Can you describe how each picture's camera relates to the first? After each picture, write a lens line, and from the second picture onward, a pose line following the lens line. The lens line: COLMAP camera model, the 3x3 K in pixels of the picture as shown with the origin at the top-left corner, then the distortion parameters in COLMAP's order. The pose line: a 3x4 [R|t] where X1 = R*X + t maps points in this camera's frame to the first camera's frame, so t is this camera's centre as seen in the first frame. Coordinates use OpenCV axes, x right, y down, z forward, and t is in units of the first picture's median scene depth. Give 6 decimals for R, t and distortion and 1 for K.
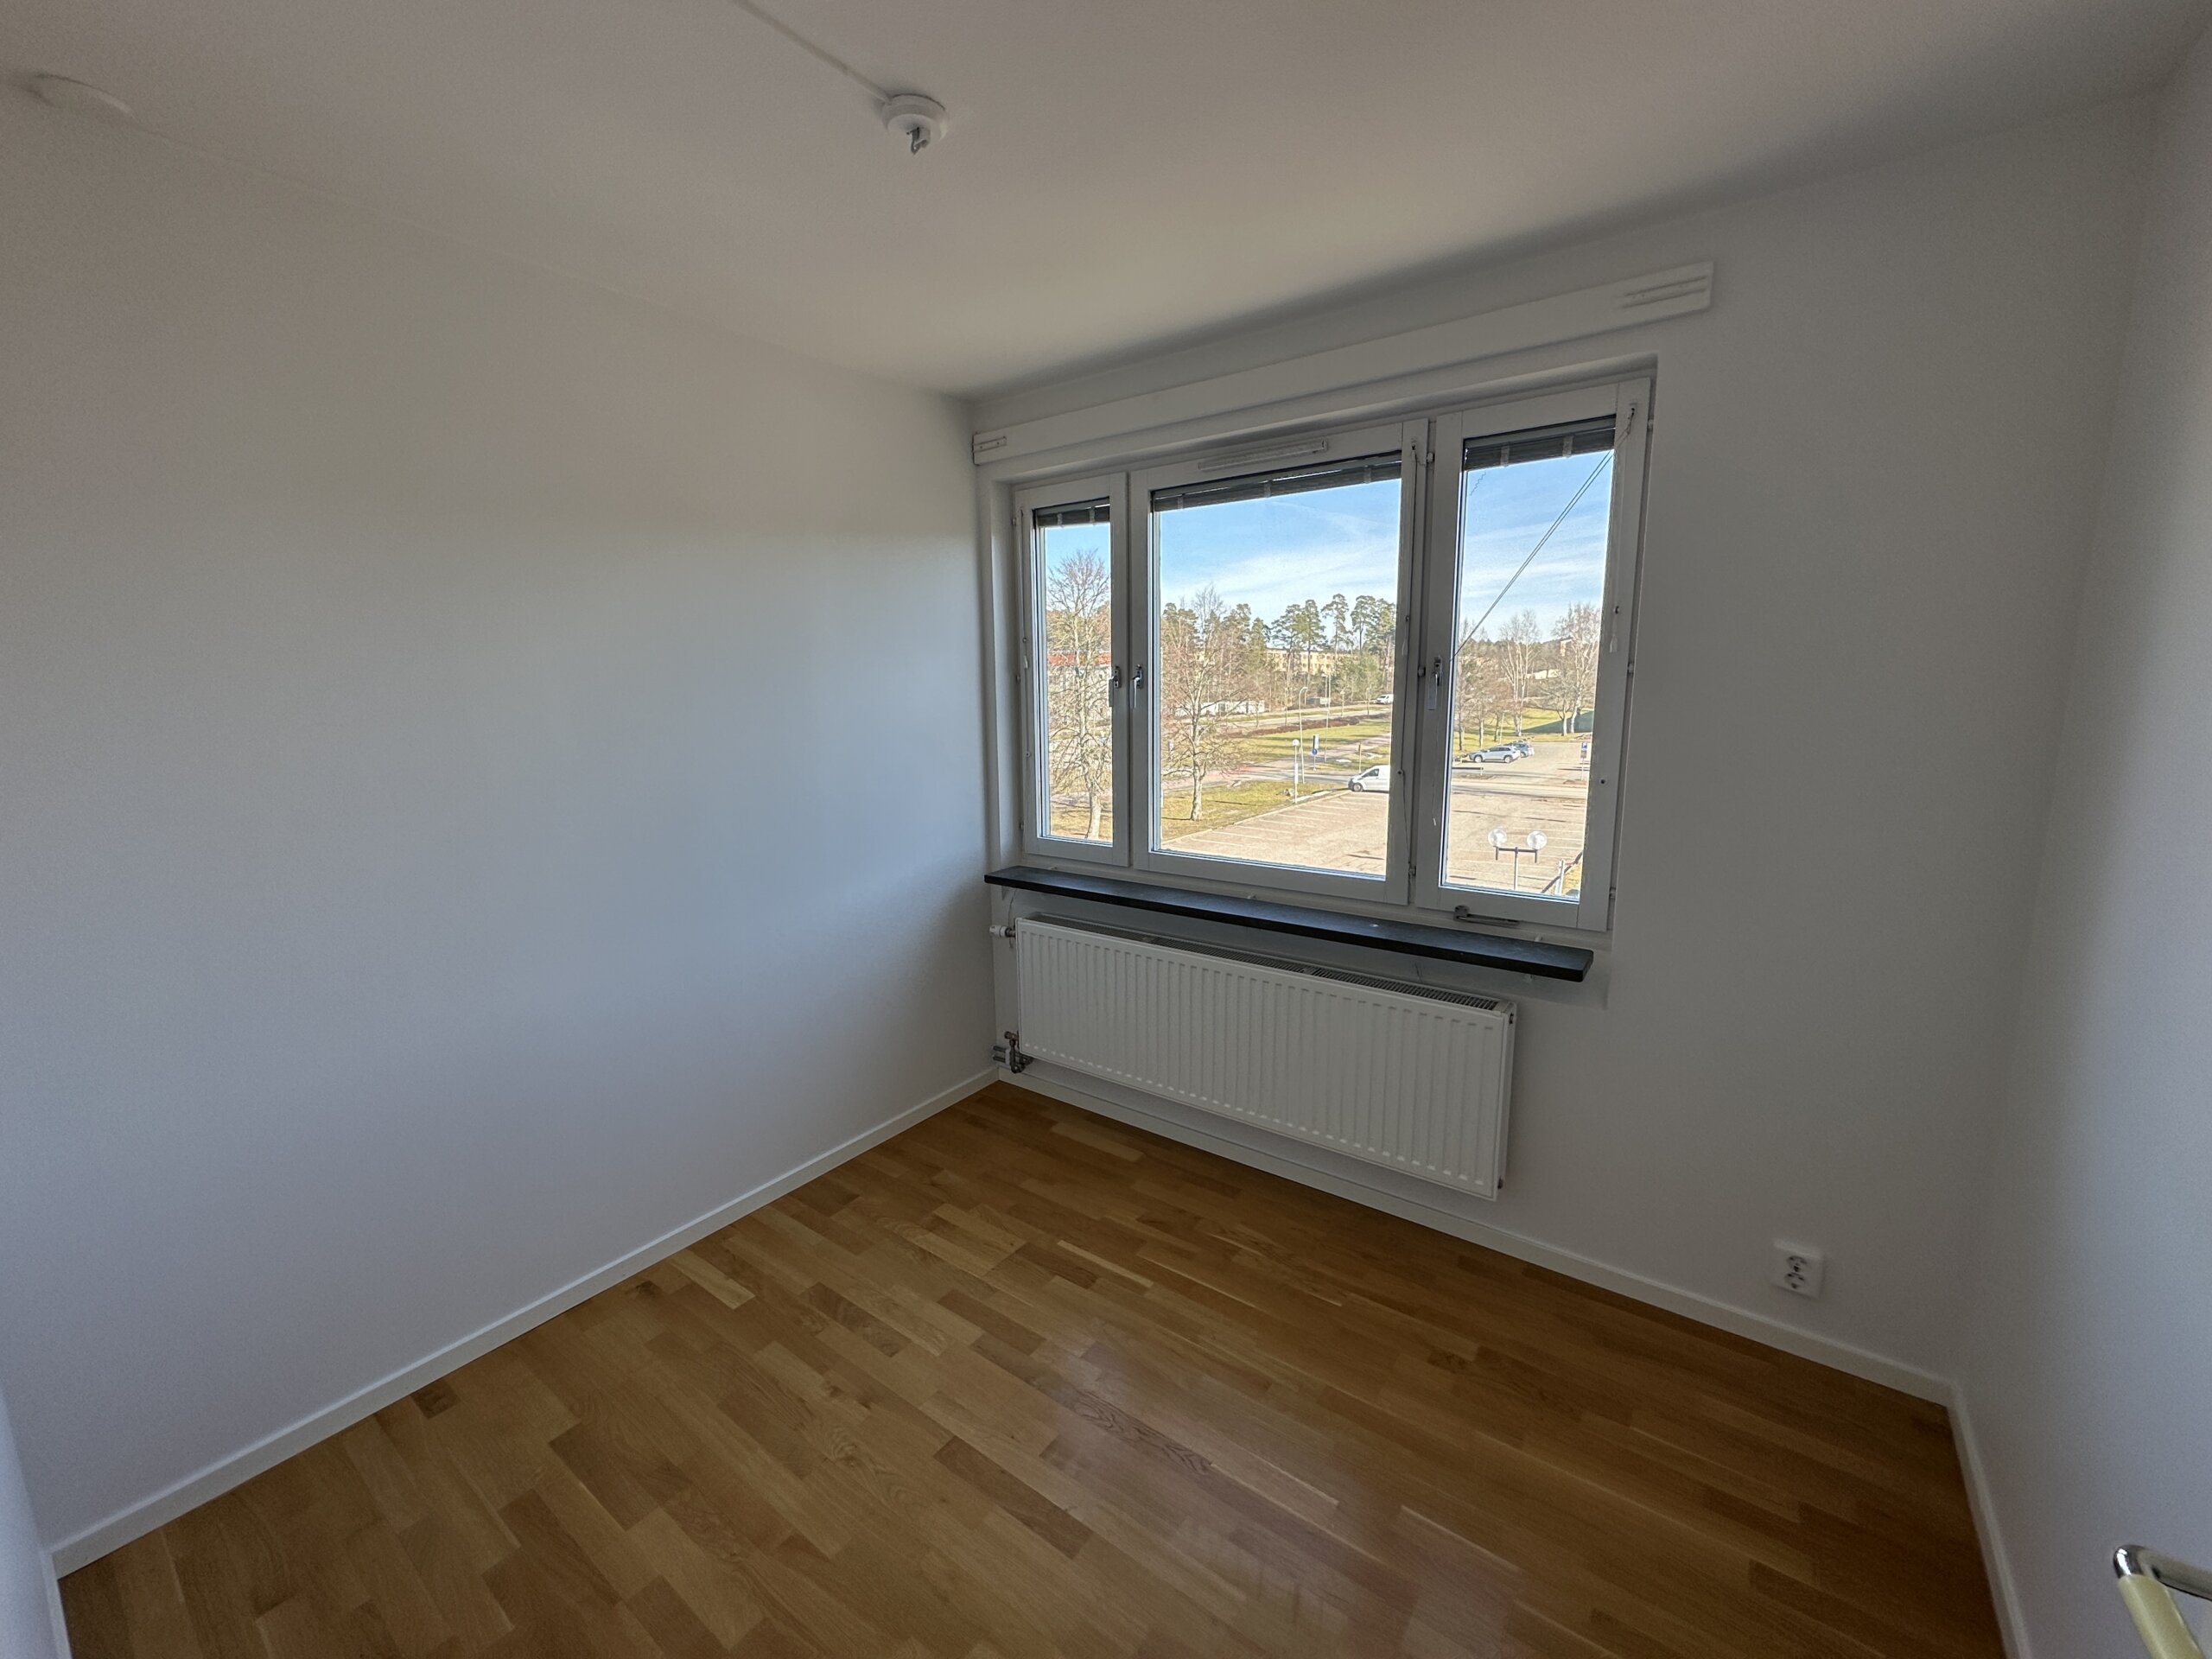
lens RADIAL K [[880.3, 0, 1106.3], [0, 880.3, 826.5], [0, 0, 1]] dist [-0.001587, 0.000332]
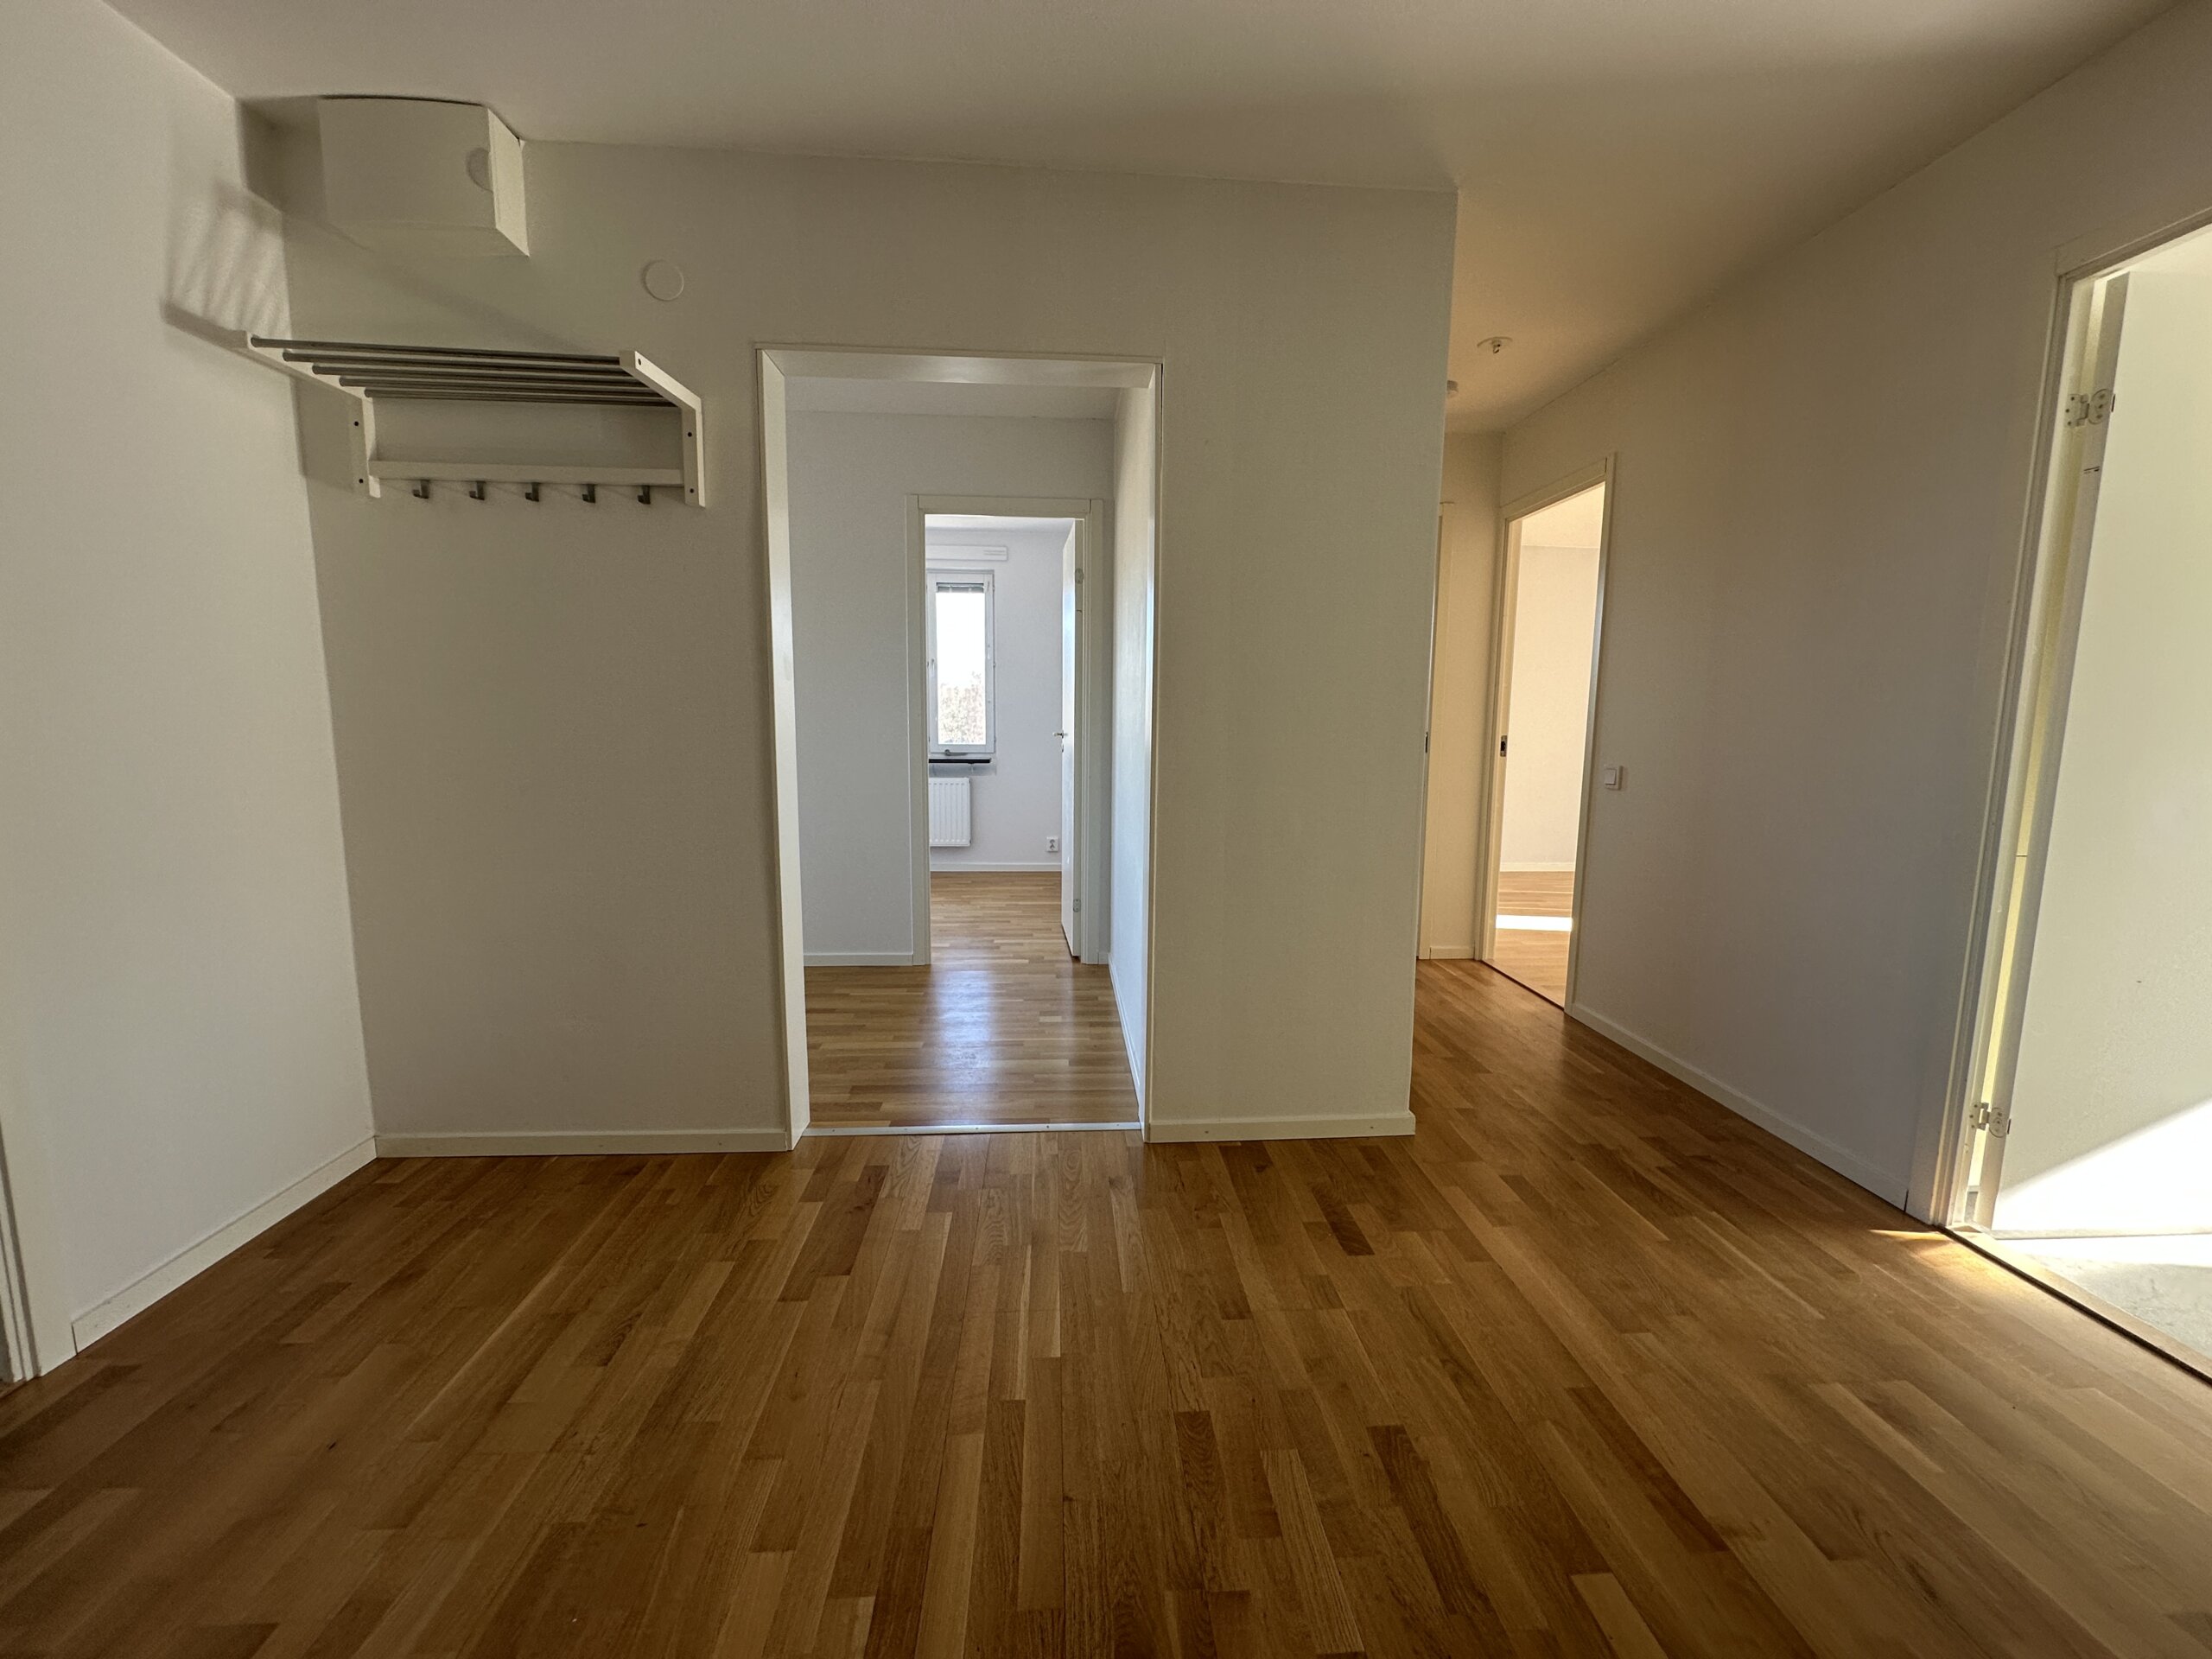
lens RADIAL K [[880.3, 0, 1106.3], [0, 880.3, 826.5], [0, 0, 1]] dist [-0.001587, 0.000332]
pose [[0.771552, -0.060599, 0.633274, -1.102925], [0.084773, 0.996369, -0.007939, 0.448988], [-0.630493, 0.059809, 0.773887, -1.620925]]
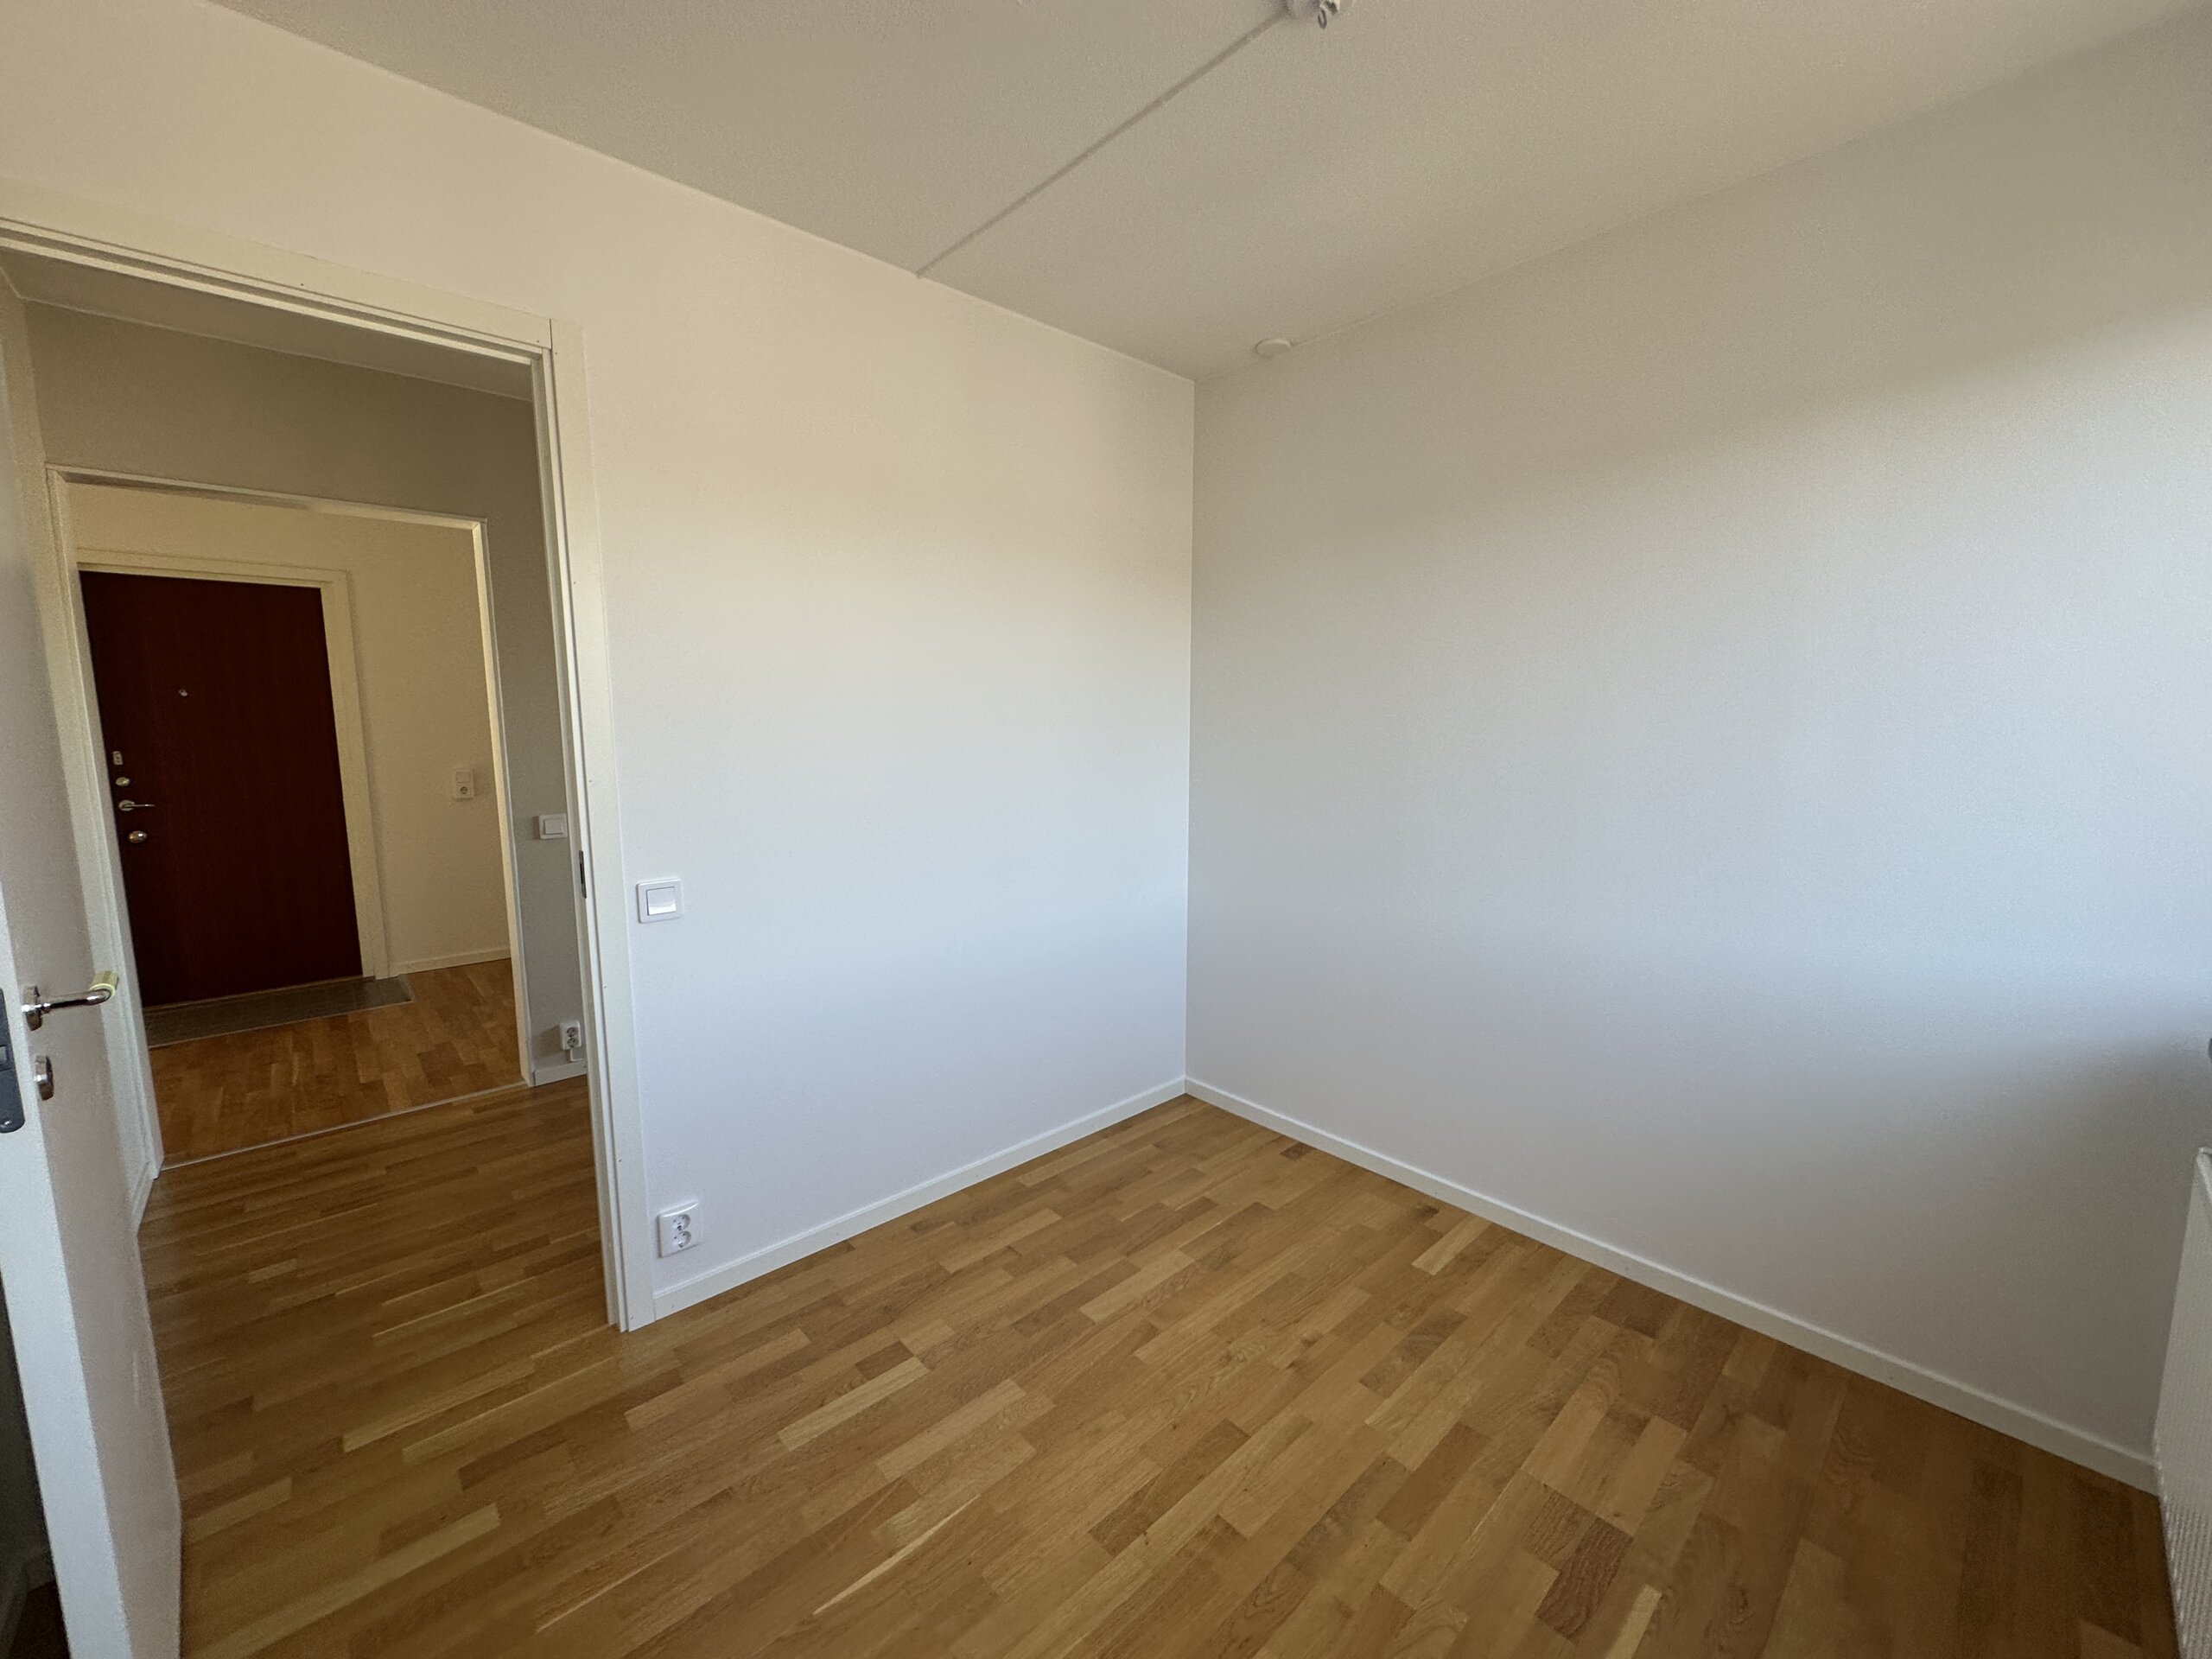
lens RADIAL K [[880.3, 0, 1106.3], [0, 880.3, 826.5], [0, 0, 1]] dist [-0.001587, 0.000332]
pose [[-0.187426, 0.135413, -0.972900, 0.582590], [-0.155827, 0.973811, 0.165560, -0.055359], [0.969840, 0.182635, -0.161417, 0.767726]]
